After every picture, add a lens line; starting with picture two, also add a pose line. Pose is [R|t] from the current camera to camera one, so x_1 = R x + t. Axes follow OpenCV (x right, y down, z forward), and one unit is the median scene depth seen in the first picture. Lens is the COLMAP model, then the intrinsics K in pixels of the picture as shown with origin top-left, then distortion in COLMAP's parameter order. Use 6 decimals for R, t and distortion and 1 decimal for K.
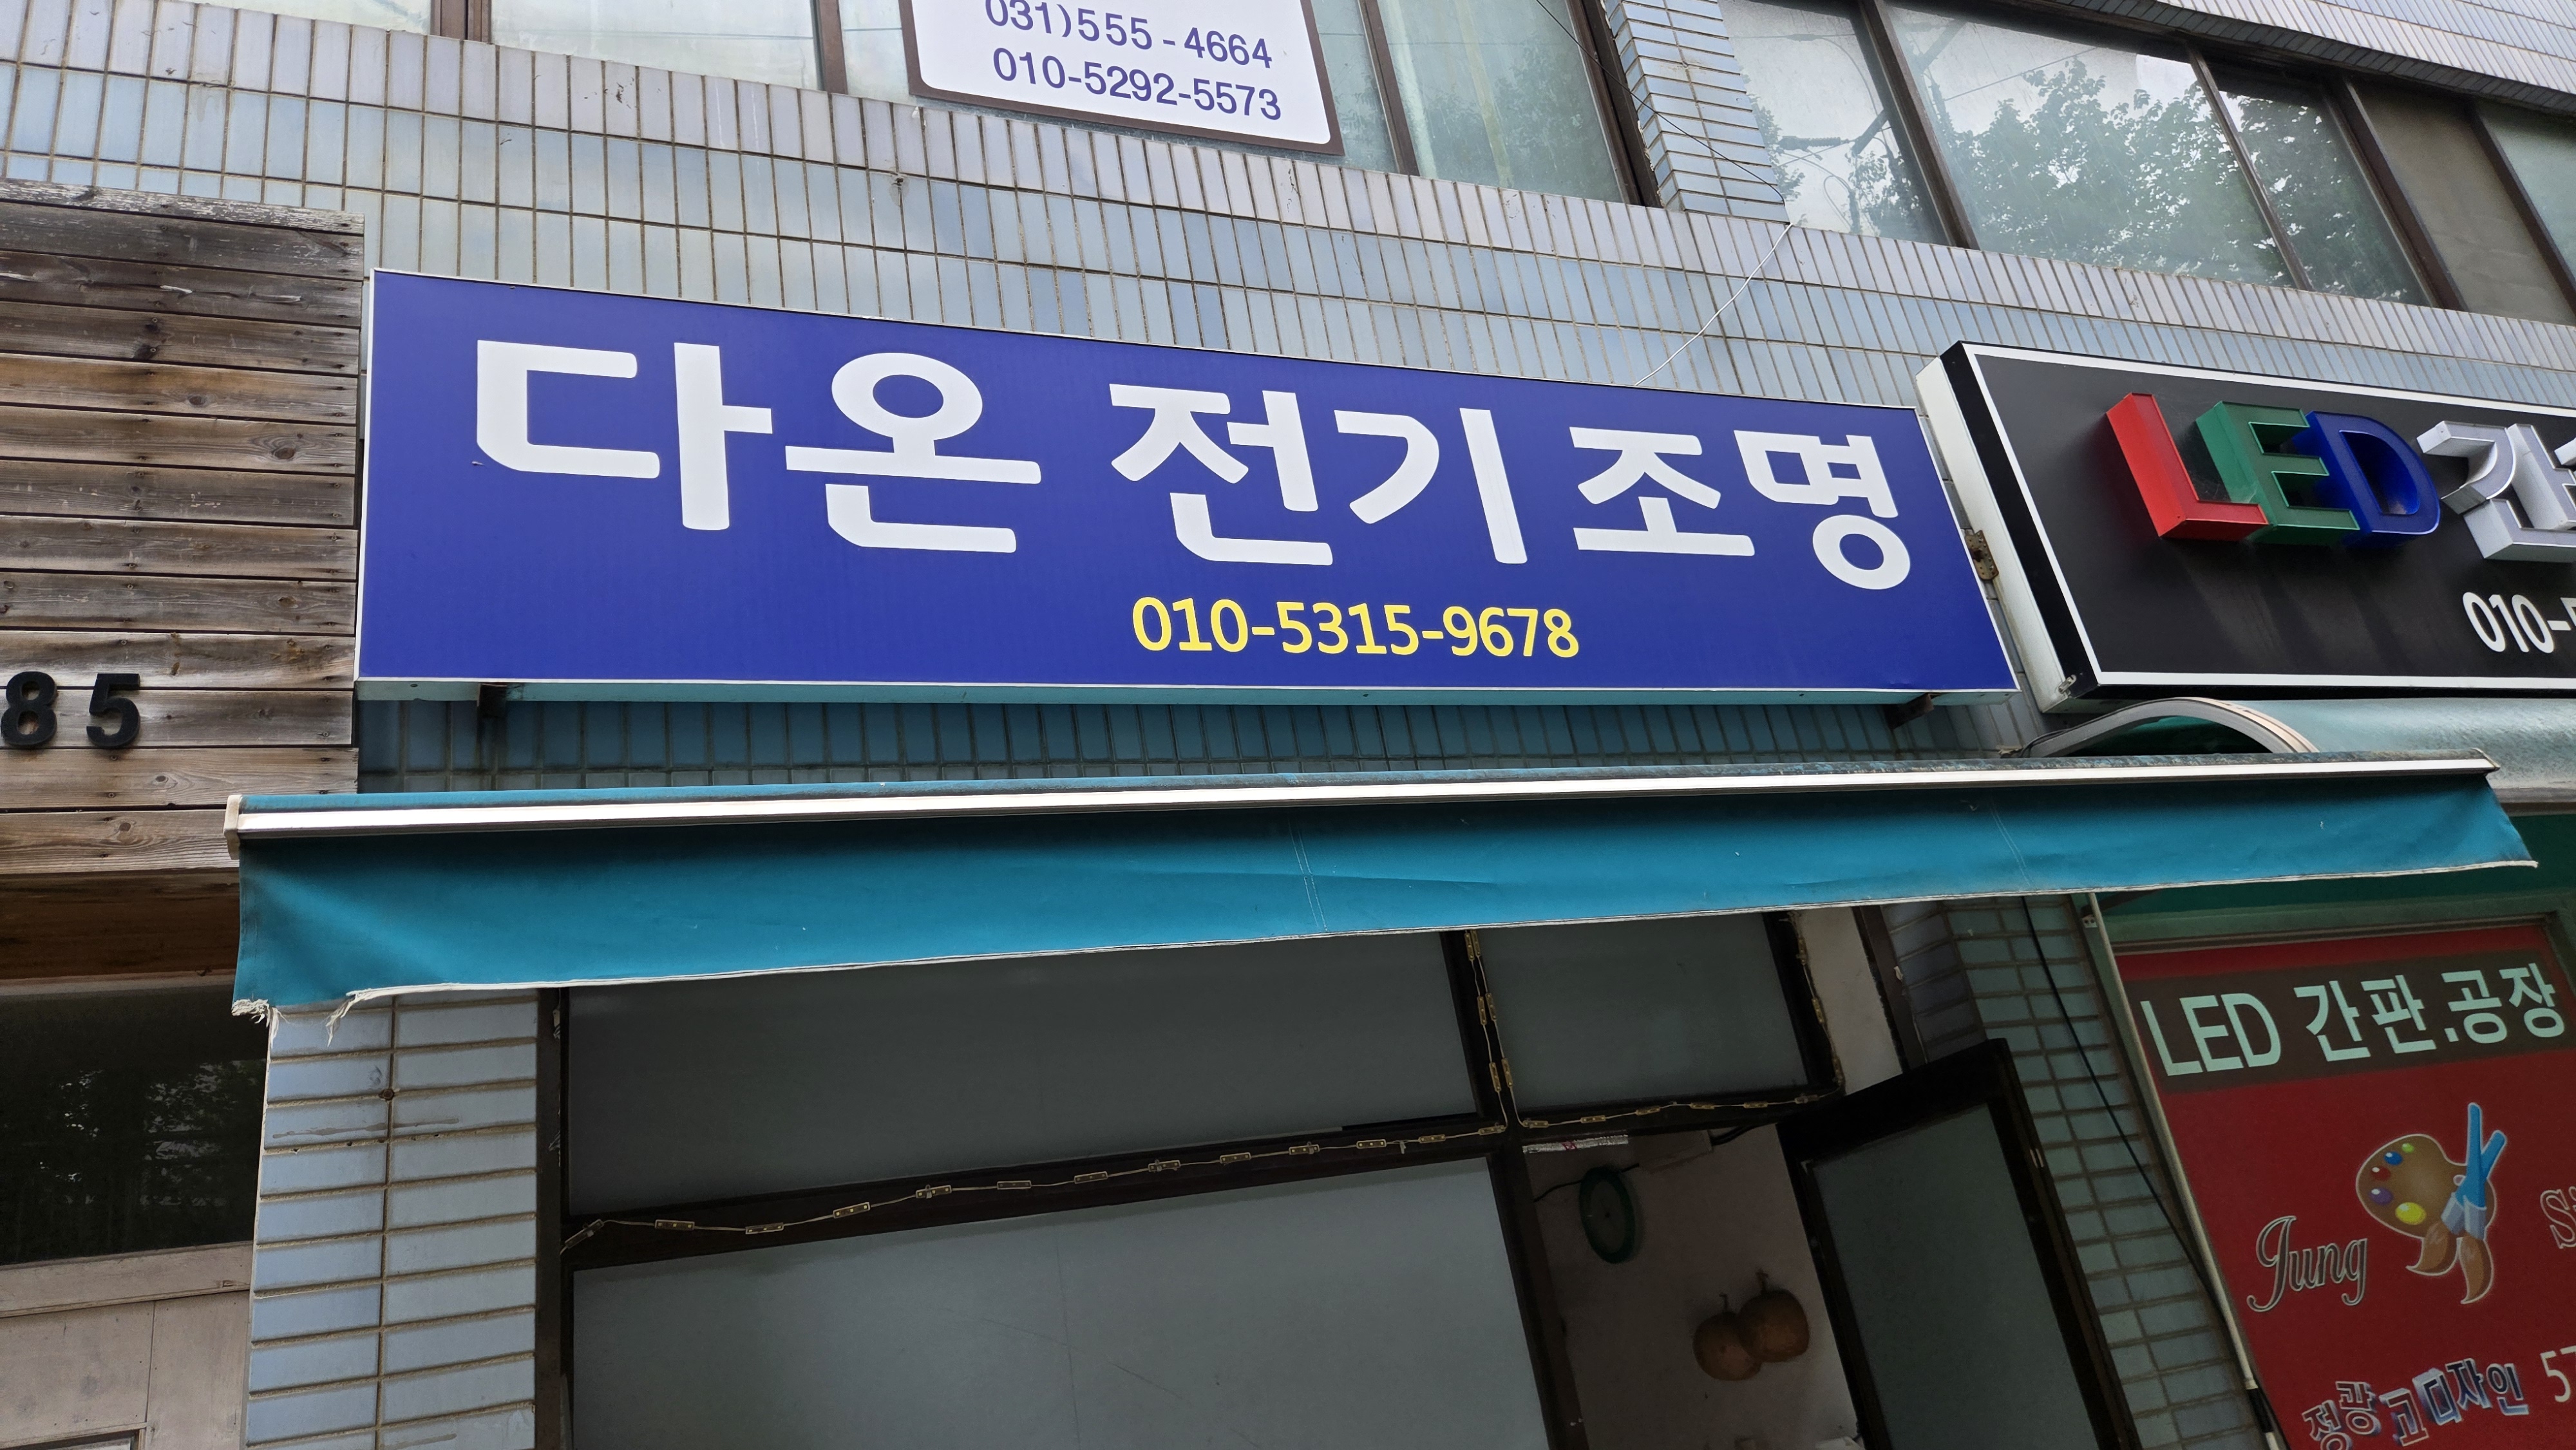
lens RADIAL K [[1748.5, 0, 1283.3], [0, 1748.5, 680.0], [0, 0, 1]] dist [0.078708, -0.079618]
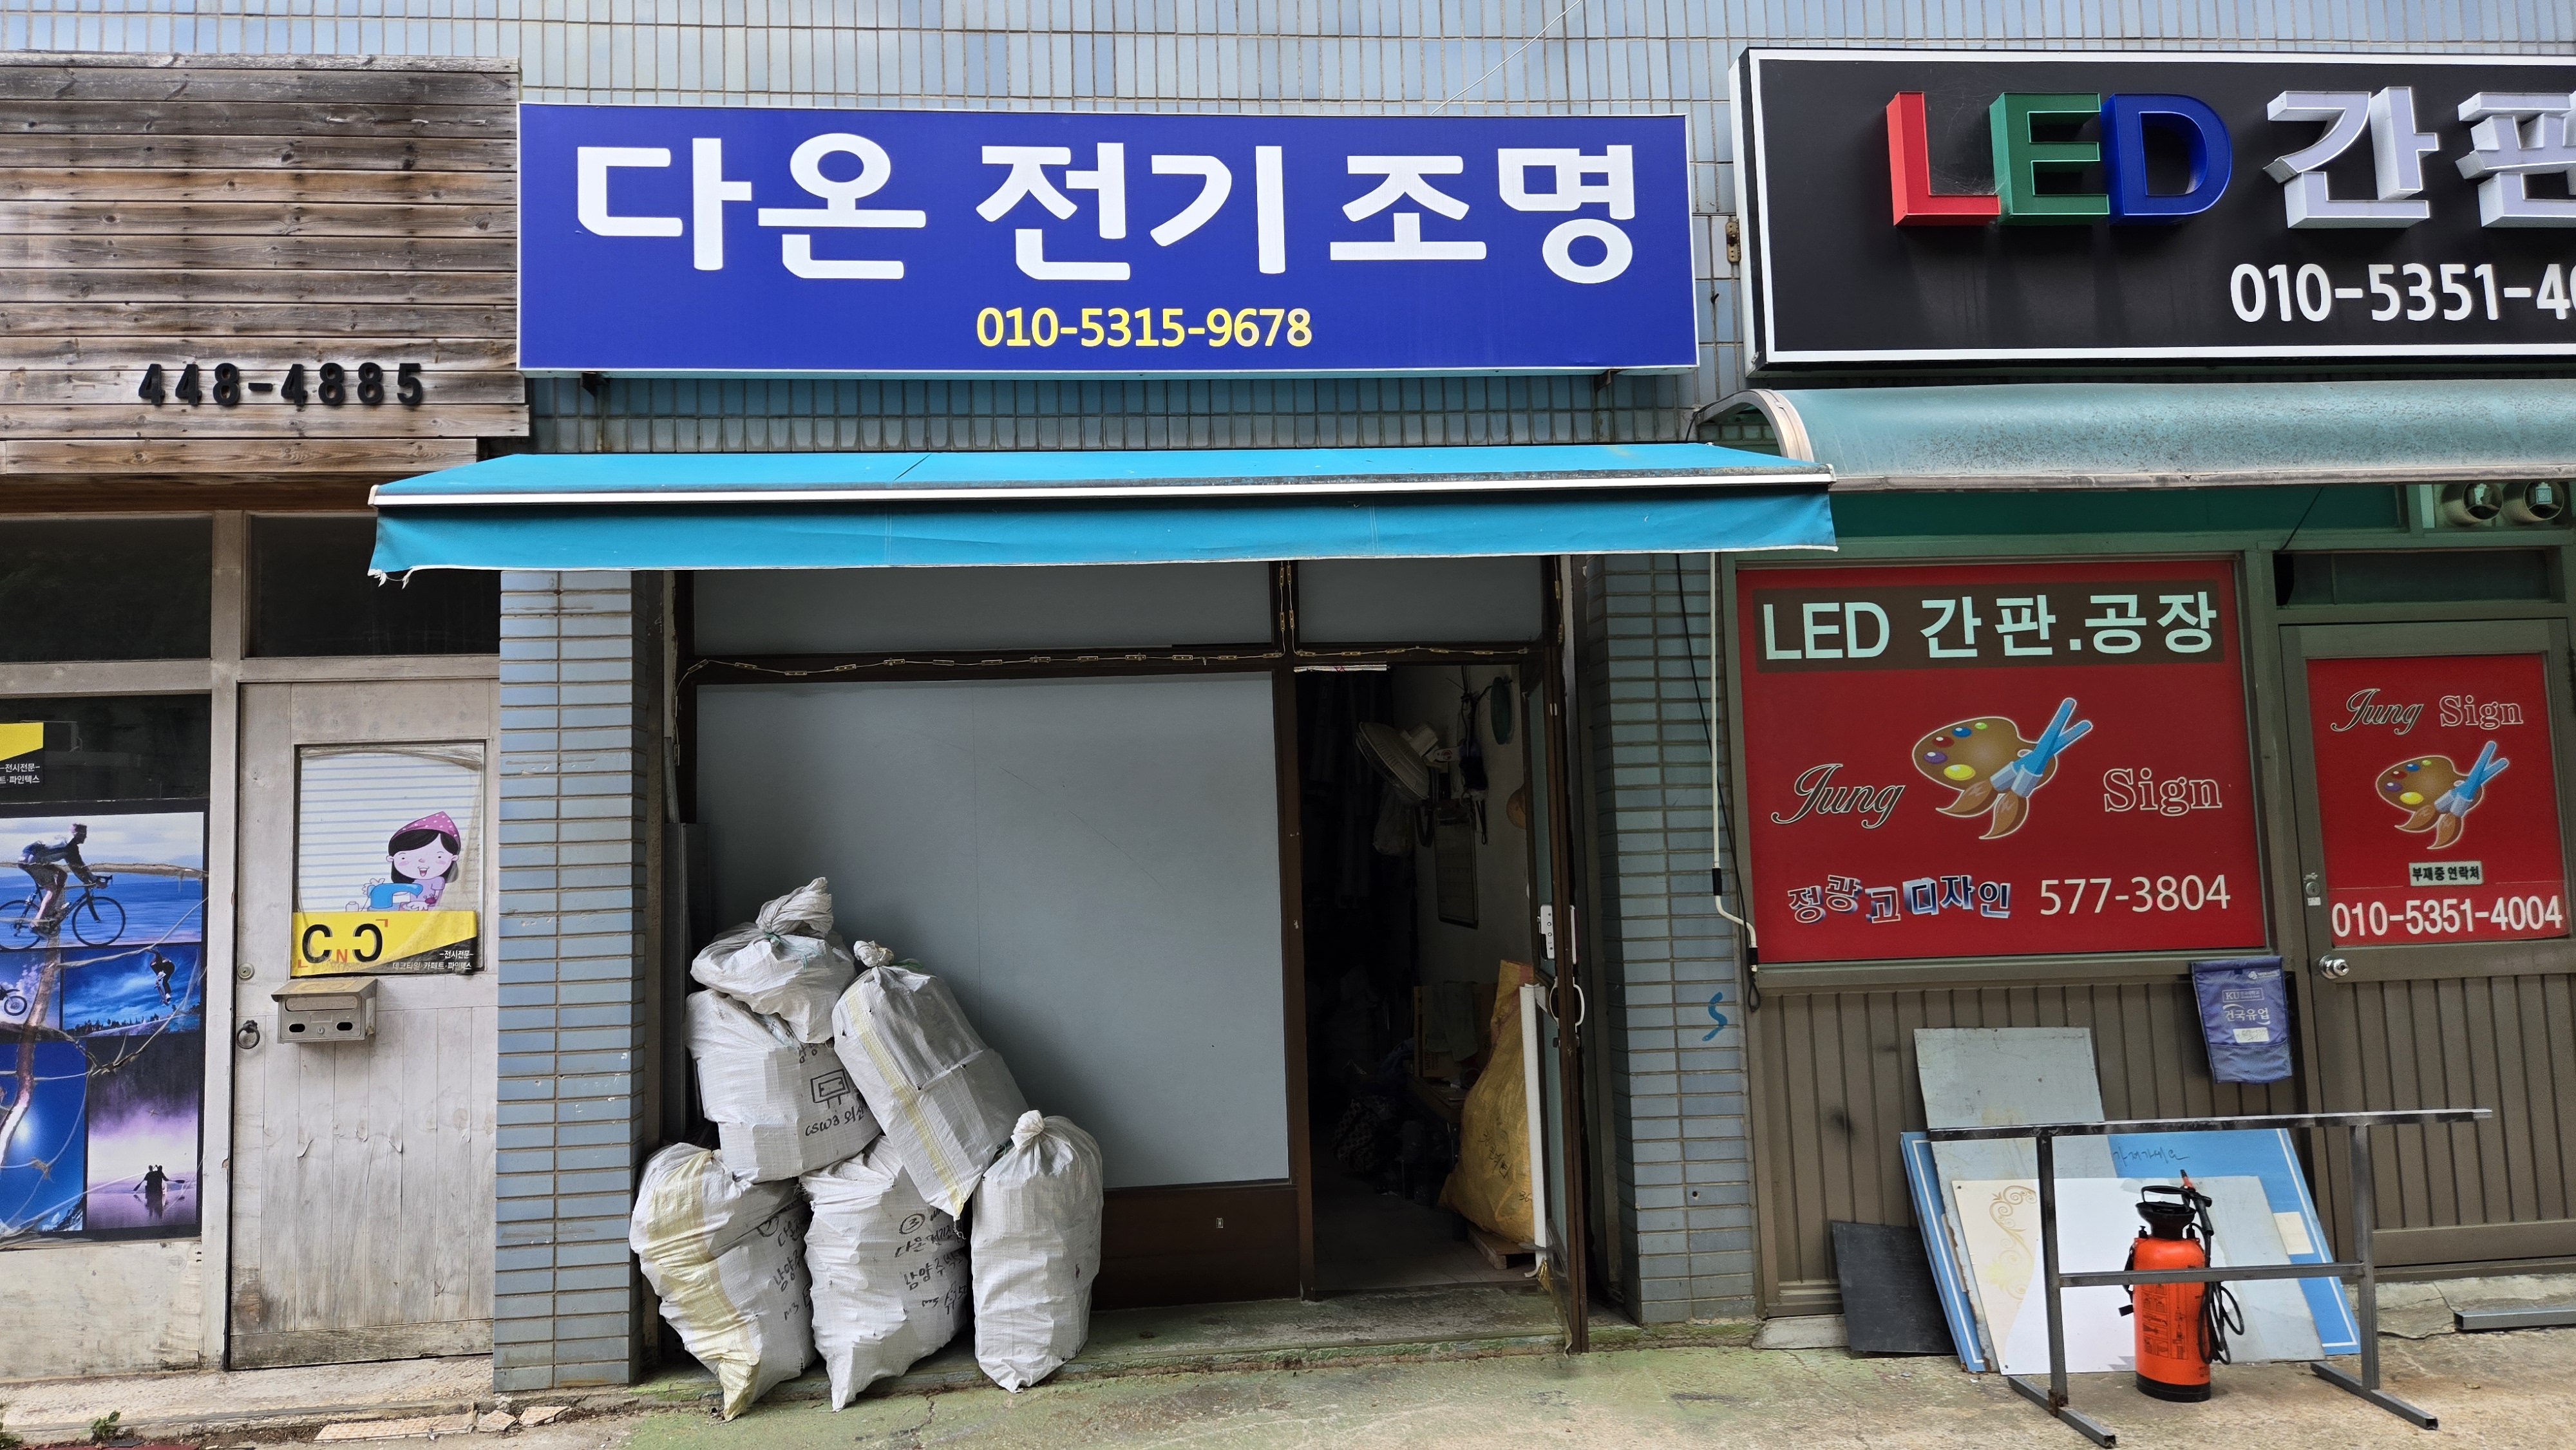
lens RADIAL K [[1711.0, 0, 1288.0], [0, 1711.0, 725.0], [0, 0, 1]] dist [0.070902, -0.067227]
pose [[0.948952, 0.109586, -0.295772, 0.602977], [-0.001281, 0.939038, 0.343812, -0.204728], [0.315418, -0.325882, 0.891242, -0.348819]]
